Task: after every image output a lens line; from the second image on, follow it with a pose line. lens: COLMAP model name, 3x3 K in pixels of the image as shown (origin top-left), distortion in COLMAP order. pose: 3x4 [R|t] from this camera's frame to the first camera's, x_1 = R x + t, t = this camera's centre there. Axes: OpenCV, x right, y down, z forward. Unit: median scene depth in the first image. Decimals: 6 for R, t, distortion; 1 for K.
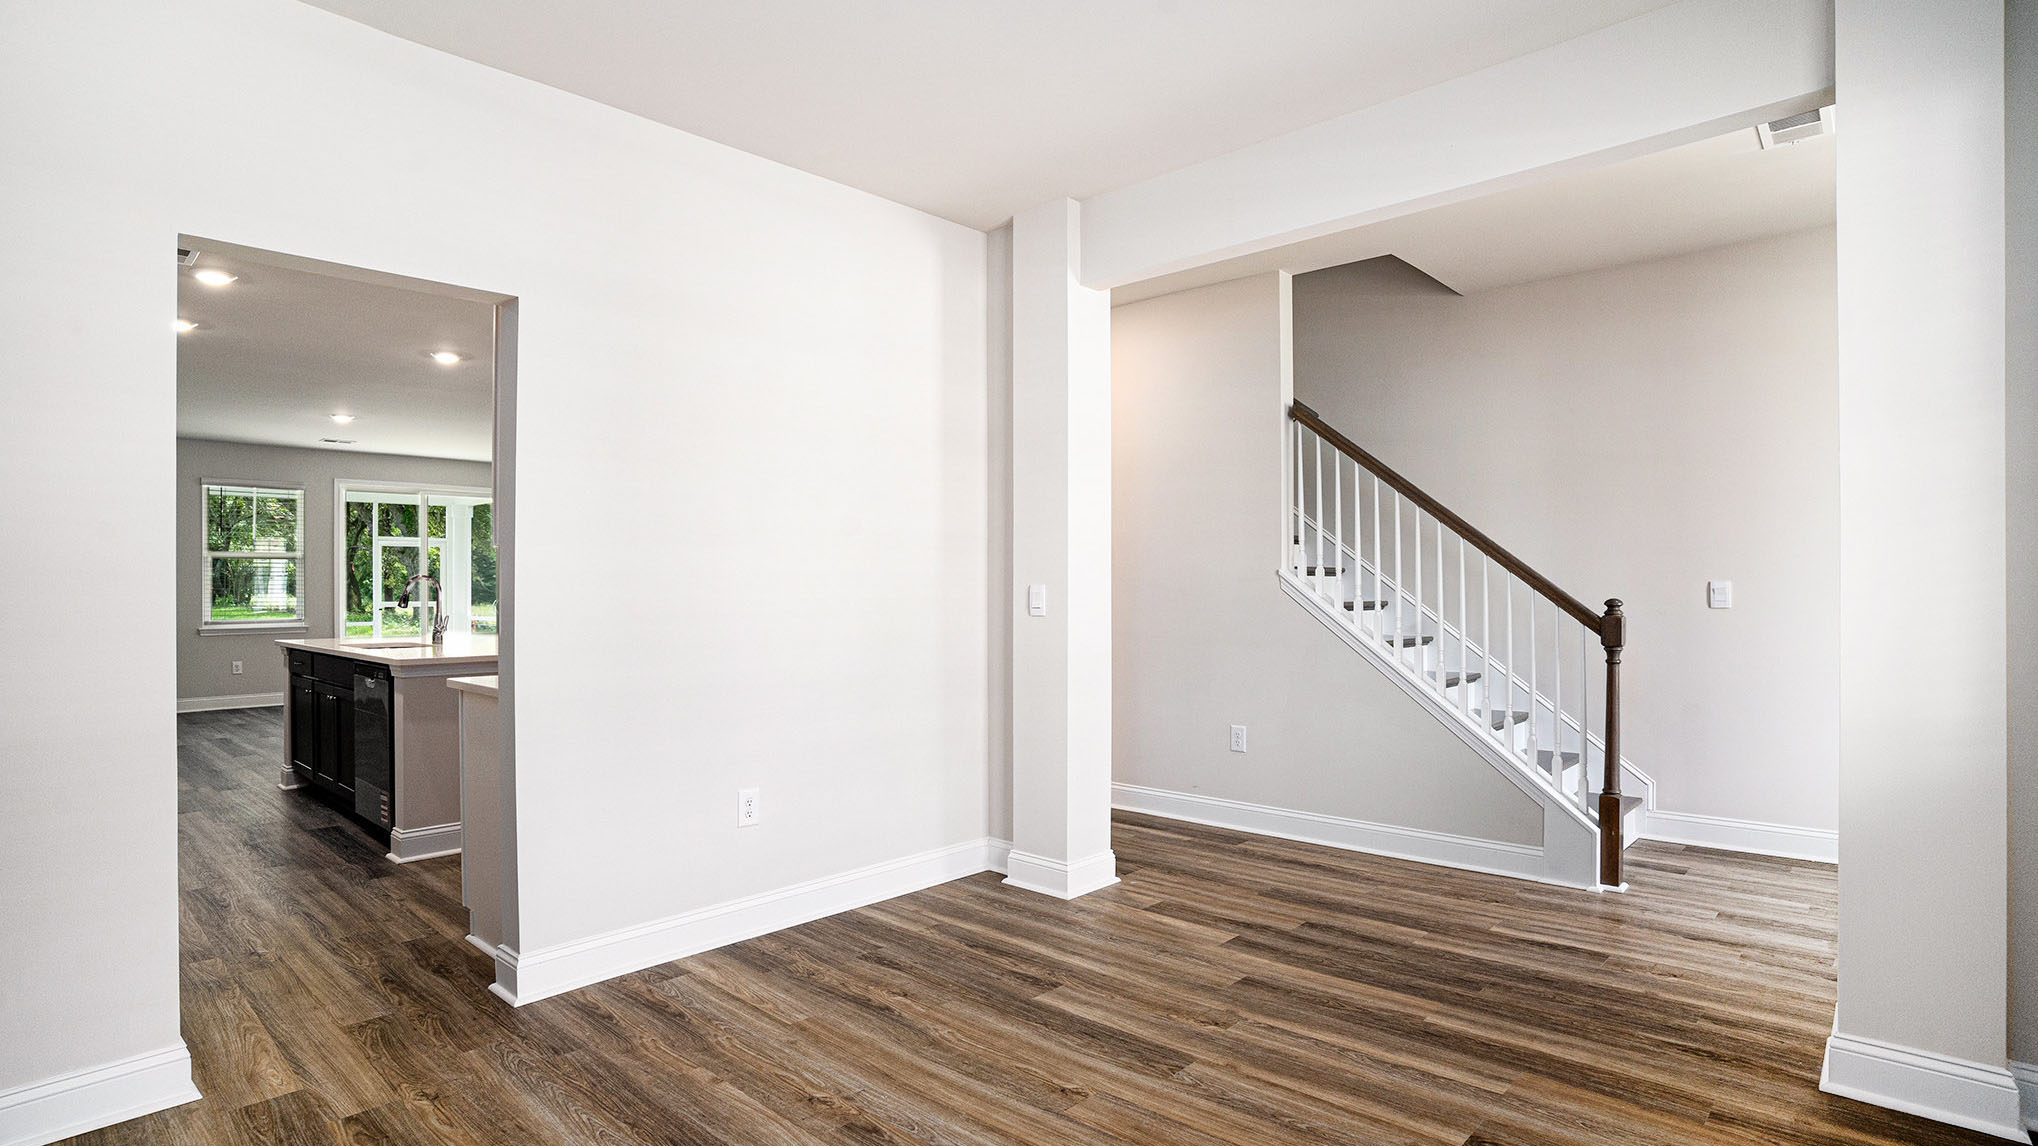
lens RADIAL K [[1006.1, 0, 1015.3], [0, 1006.1, 576.9], [0, 0, 1]] dist [-0.065931, 0.025950]
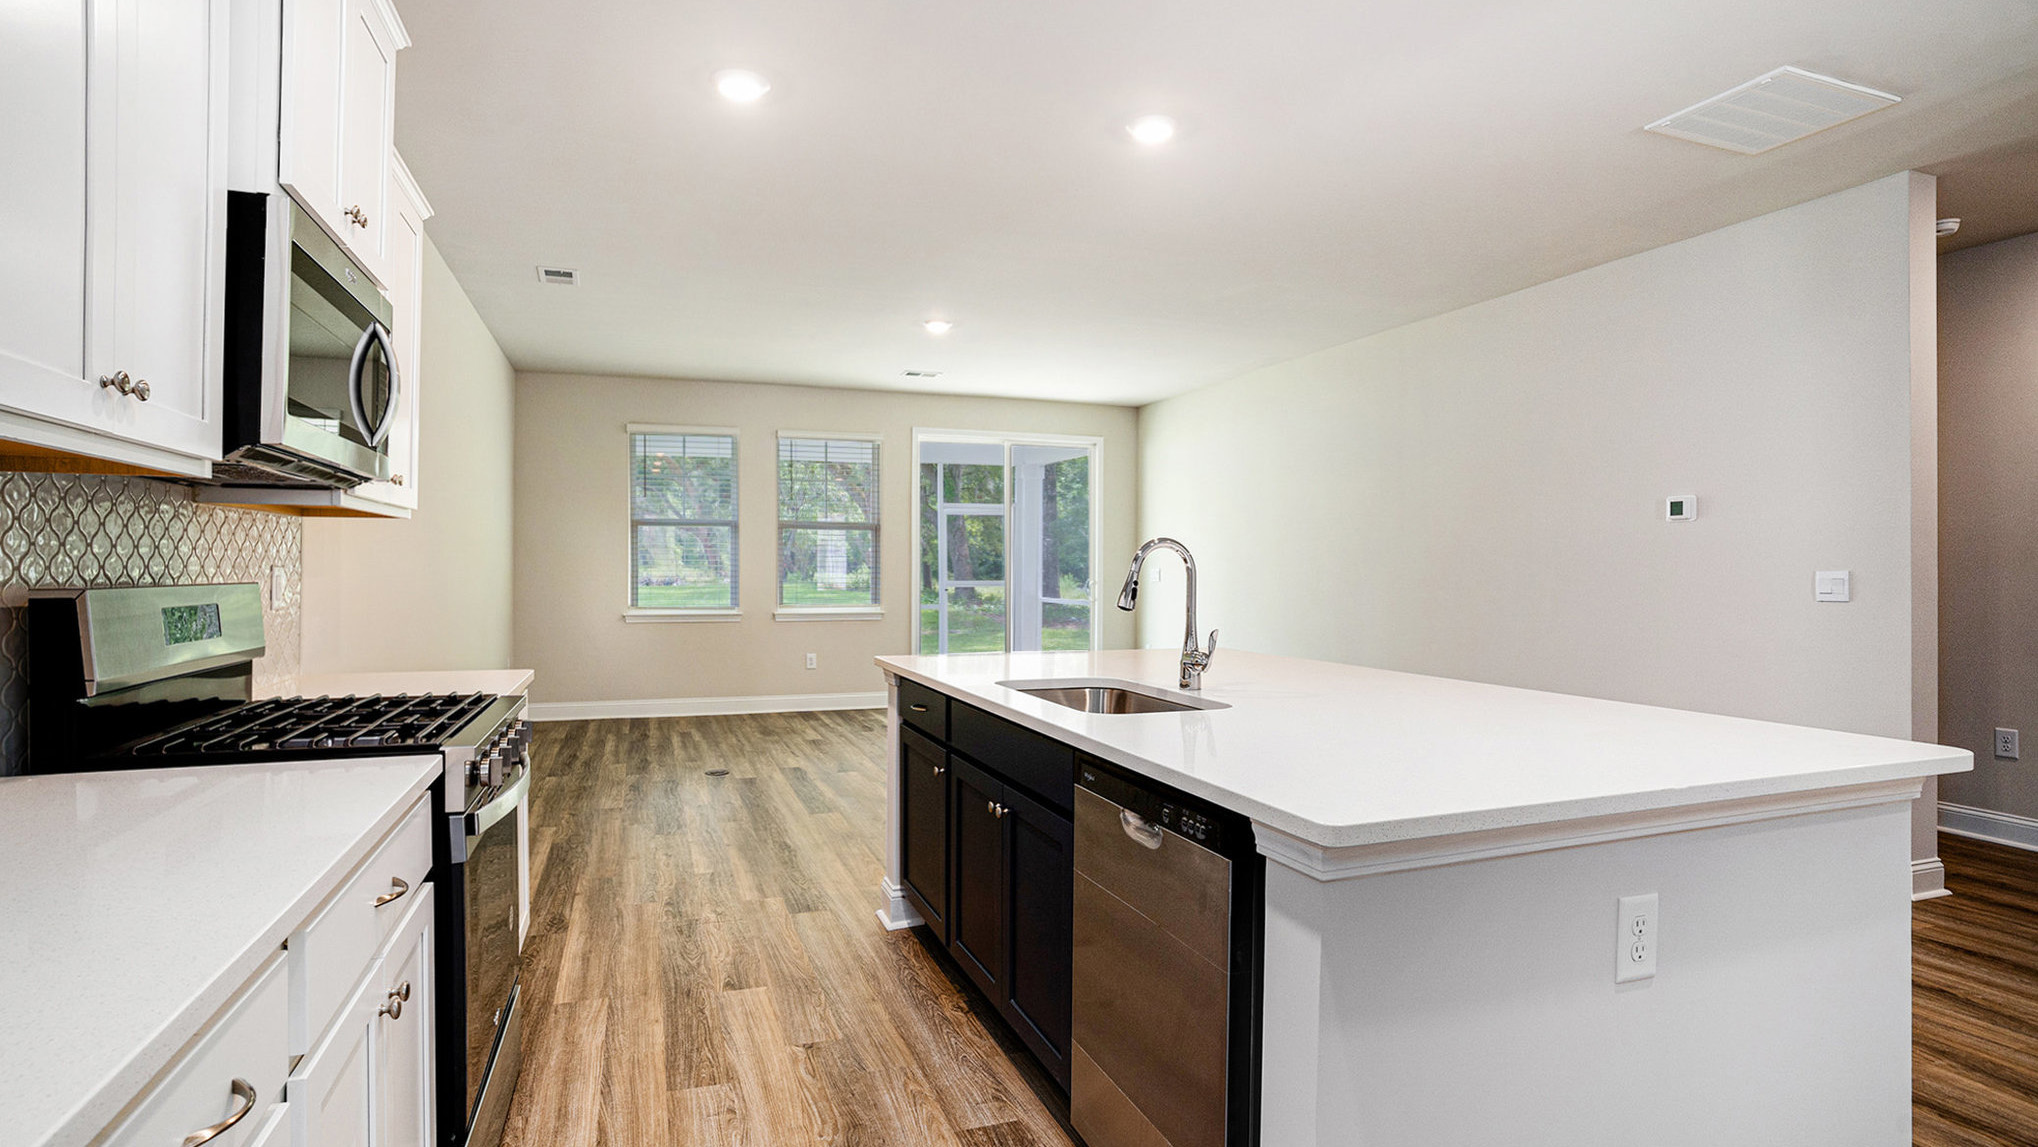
lens RADIAL K [[1006.1, 0, 1015.3], [0, 1006.1, 577.4], [0, 0, 1]] dist [-0.065931, 0.025950]
pose [[0.894521, 0.013278, -0.446829, -0.311383], [-0.004378, 0.999771, 0.020945, 0.002817], [0.447005, -0.016779, 0.894374, 0.376227]]
